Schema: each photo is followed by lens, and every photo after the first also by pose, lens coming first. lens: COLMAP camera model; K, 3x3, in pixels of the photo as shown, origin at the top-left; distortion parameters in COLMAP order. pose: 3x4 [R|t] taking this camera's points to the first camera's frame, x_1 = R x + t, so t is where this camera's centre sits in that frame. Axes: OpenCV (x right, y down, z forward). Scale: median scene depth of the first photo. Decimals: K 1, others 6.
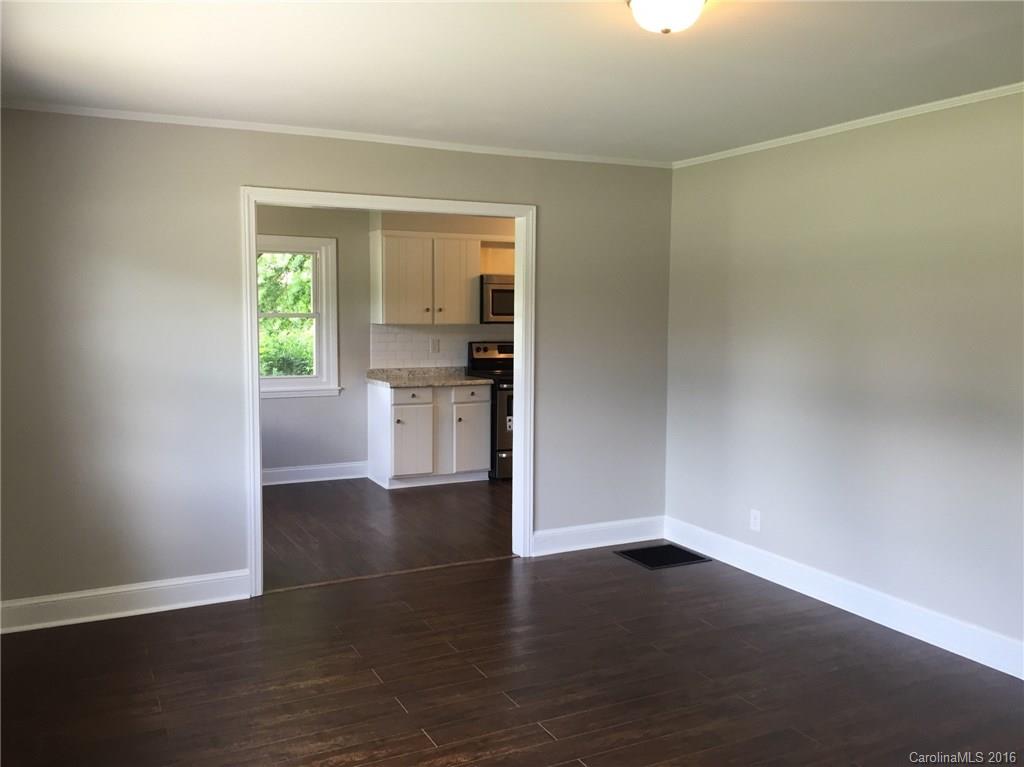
lens RADIAL K [[885.9, 0, 507.7], [0, 885.9, 383.5], [0, 0, 1]] dist [0.066593, -0.084903]
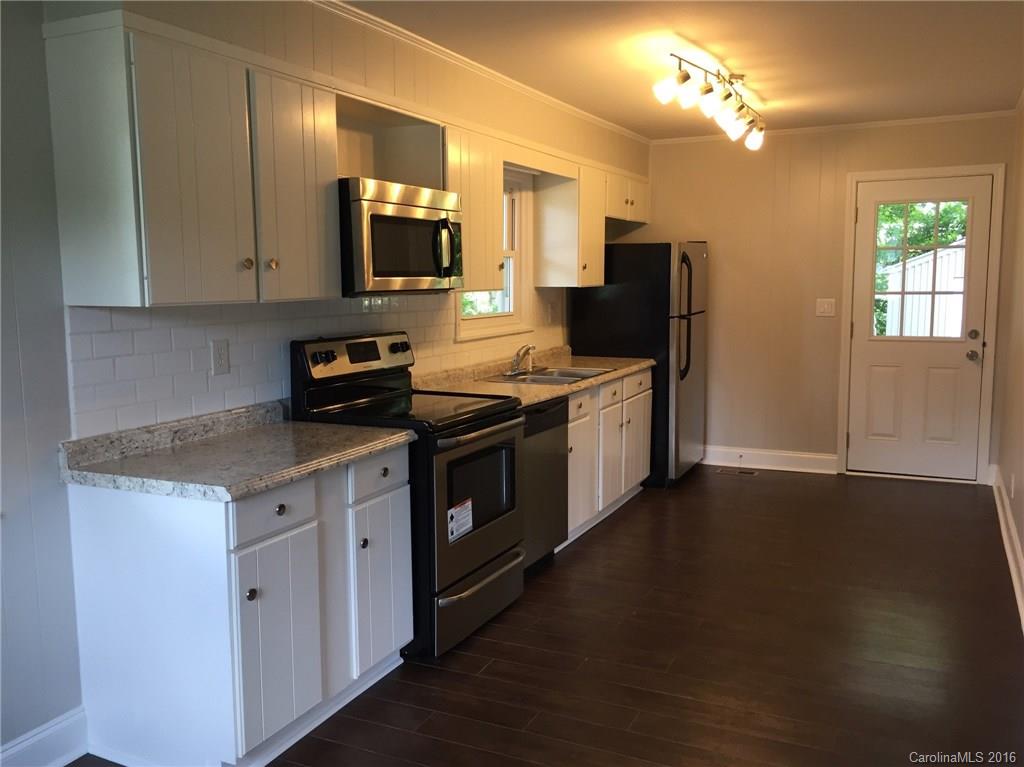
lens RADIAL K [[885.9, 0, 508.4], [0, 885.9, 383.8], [0, 0, 1]] dist [0.066593, -0.084903]
pose [[0.794572, -0.091312, 0.600265, -0.230481], [0.066583, 0.995768, 0.063340, -0.049471], [-0.603508, -0.010361, 0.797289, 0.637419]]
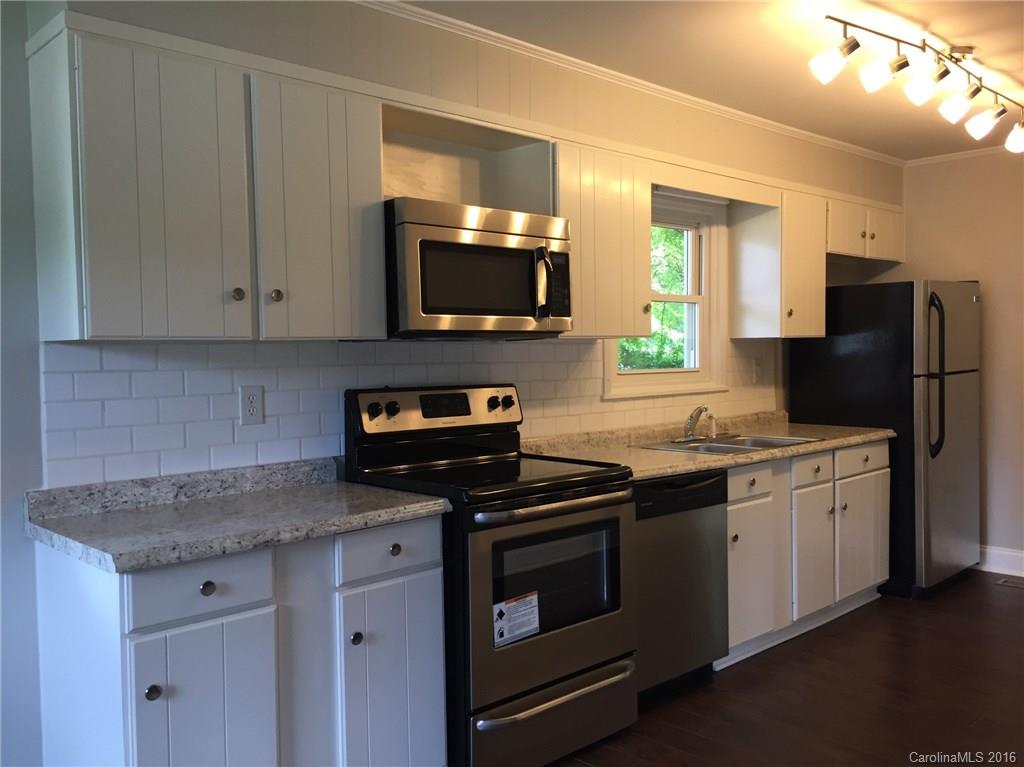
lens RADIAL K [[885.9, 0, 509.4], [0, 885.9, 382.6], [0, 0, 1]] dist [0.066593, -0.084903]
pose [[0.957636, -0.034590, 0.285897, -0.089308], [0.047751, 0.998090, -0.039189, -0.034136], [-0.283995, 0.051181, 0.957459, 0.666308]]
